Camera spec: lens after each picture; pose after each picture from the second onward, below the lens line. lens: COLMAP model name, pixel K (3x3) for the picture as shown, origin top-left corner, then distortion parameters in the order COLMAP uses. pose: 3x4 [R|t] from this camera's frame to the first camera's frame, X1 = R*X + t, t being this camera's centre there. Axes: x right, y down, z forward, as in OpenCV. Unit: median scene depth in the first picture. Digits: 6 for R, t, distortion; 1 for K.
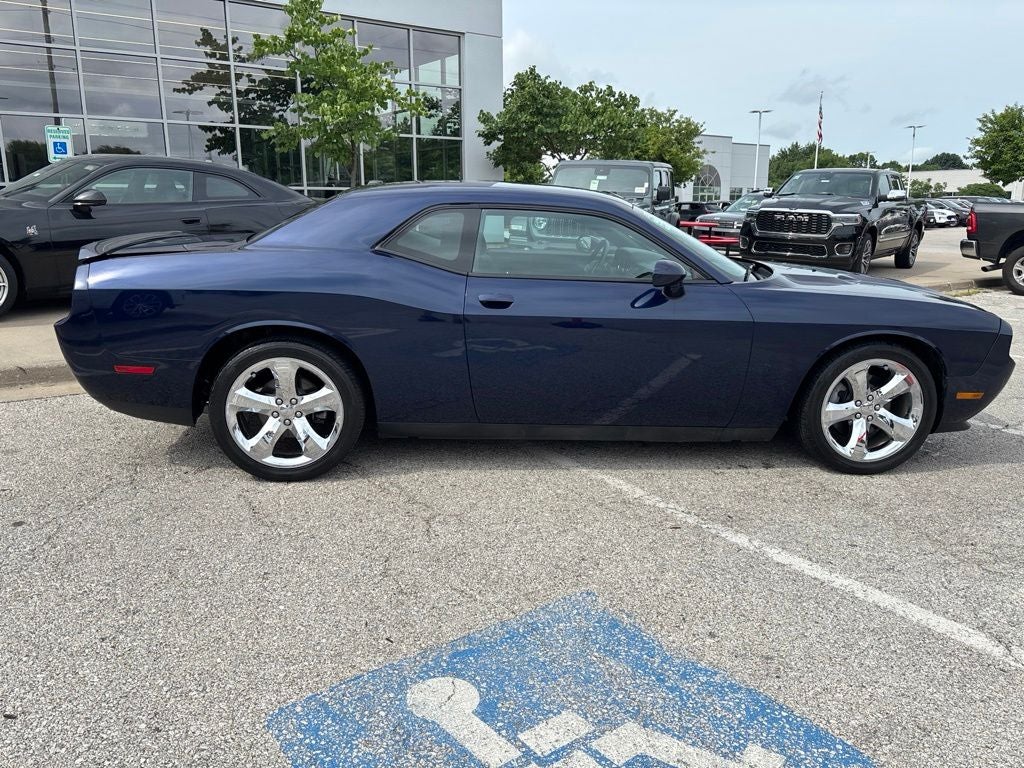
lens RADIAL K [[783.0, 0, 510.0], [0, 783.0, 394.0], [0, 0, 1]] dist [0.042115, -0.052585]
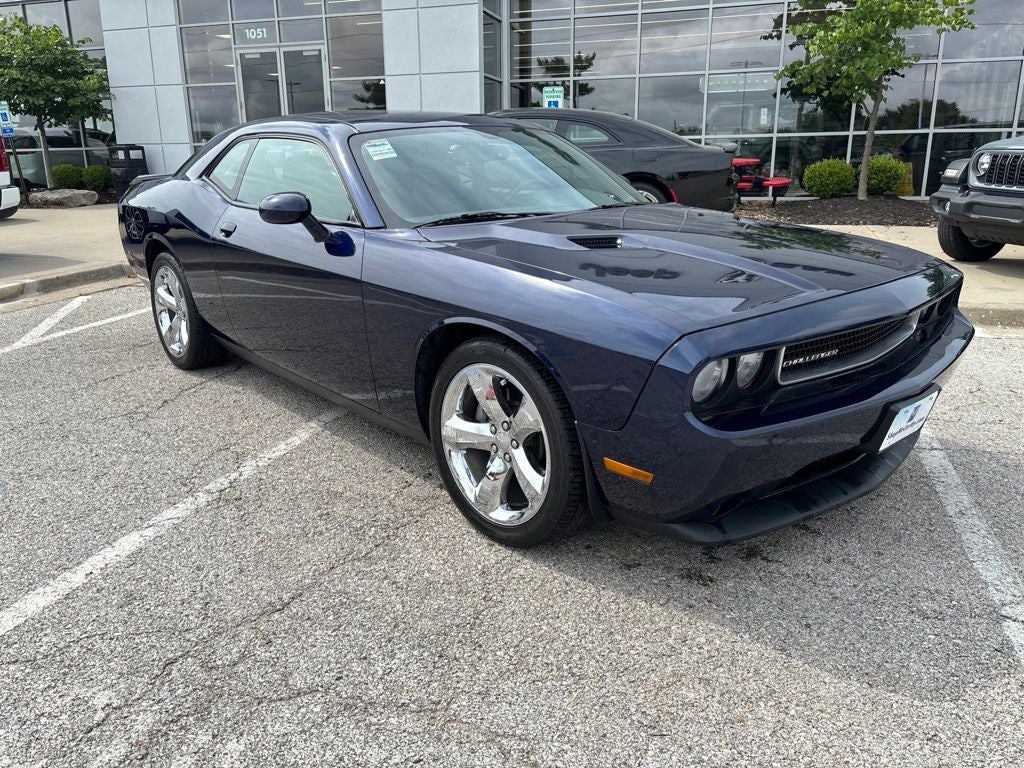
lens RADIAL K [[783.0, 0, 502.0], [0, 783.0, 378.8], [0, 0, 1]] dist [0.042115, -0.052585]
pose [[0.583311, 0.206452, -0.785574, 0.959605], [-0.177070, 0.976218, 0.125075, -0.113876], [0.792714, 0.066144, 0.605995, 0.613914]]
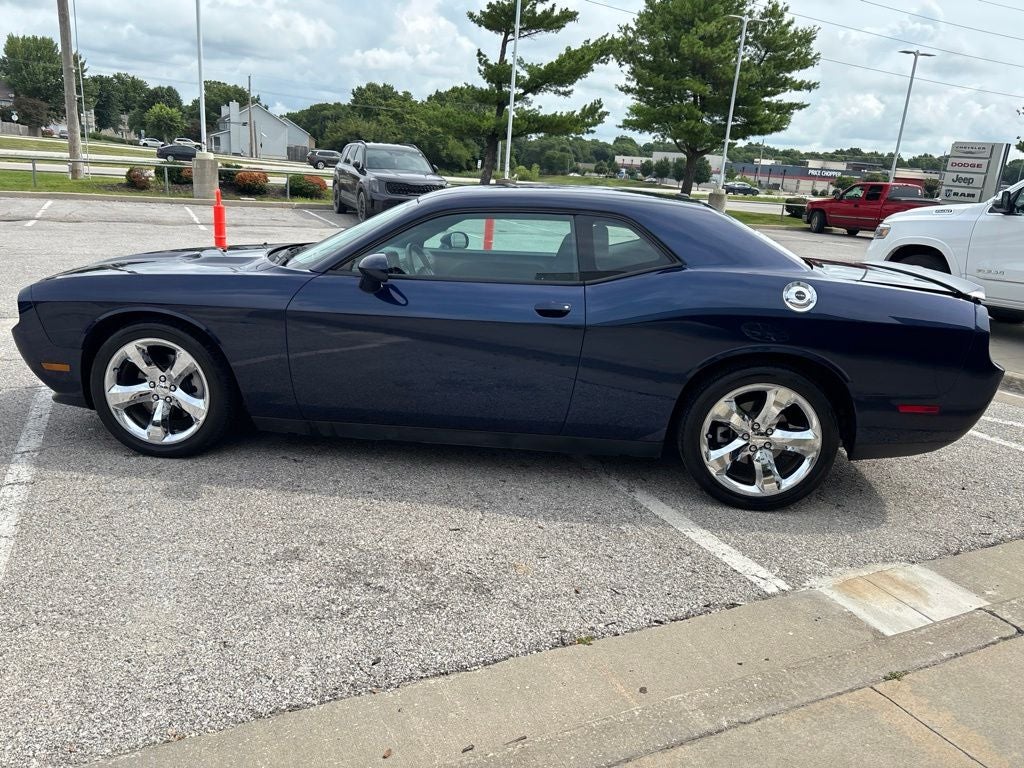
lens RADIAL K [[783.0, 0, 511.0], [0, 783.0, 387.5], [0, 0, 1]] dist [0.042115, -0.052585]
pose [[-0.975434, -0.124855, 0.181493, -0.190736], [-0.021860, 0.874669, 0.484227, -0.583050], [-0.219205, 0.468364, -0.855911, 2.178205]]
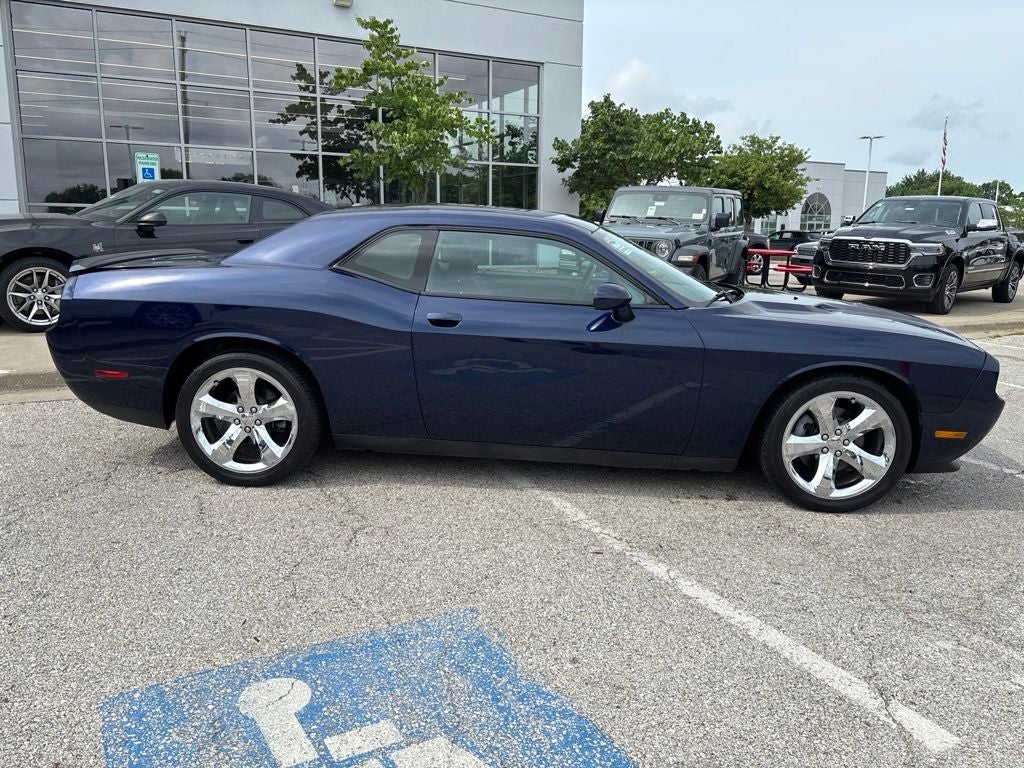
lens RADIAL K [[783.0, 0, 508.5], [0, 783.0, 390.9], [0, 0, 1]] dist [0.042115, -0.052585]
pose [[0.990335, 0.038087, -0.133363, 0.189007], [-0.042812, 0.998546, -0.032749, 0.003424], [0.131922, 0.038142, 0.990526, 0.001496]]
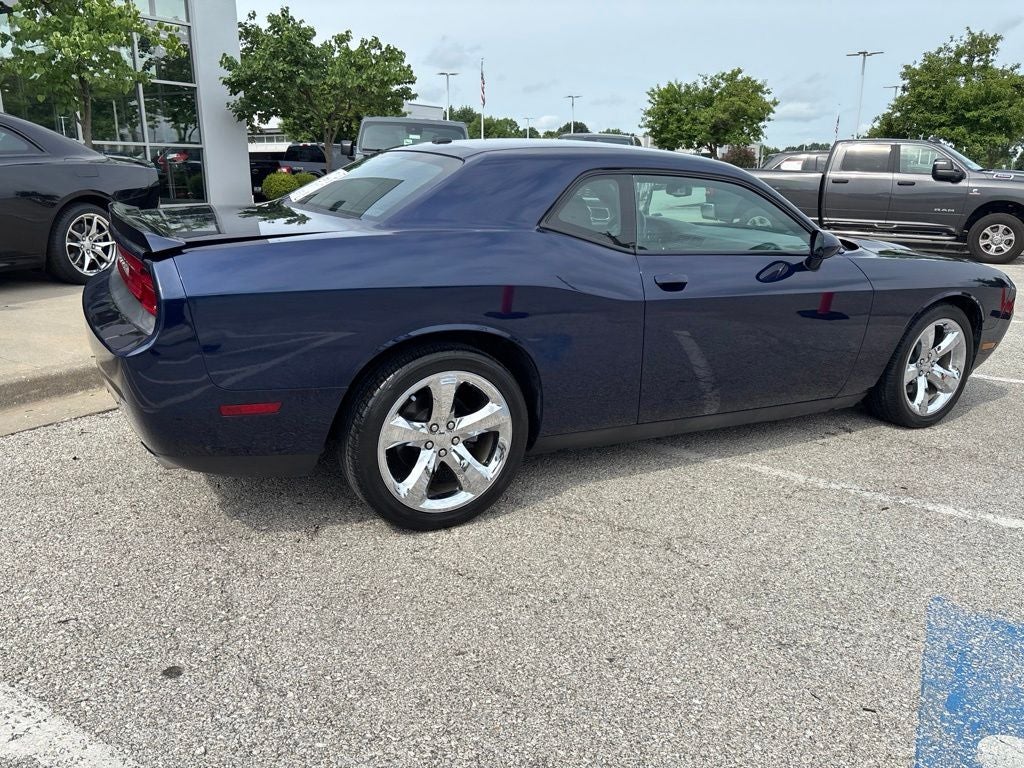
lens RADIAL K [[783.0, 0, 514.7], [0, 783.0, 385.0], [0, 0, 1]] dist [0.042115, -0.052585]
pose [[0.910493, -0.101130, 0.400967, -0.491372], [0.086186, 0.994750, 0.055184, -0.063338], [-0.404443, -0.015687, 0.914429, 0.251279]]
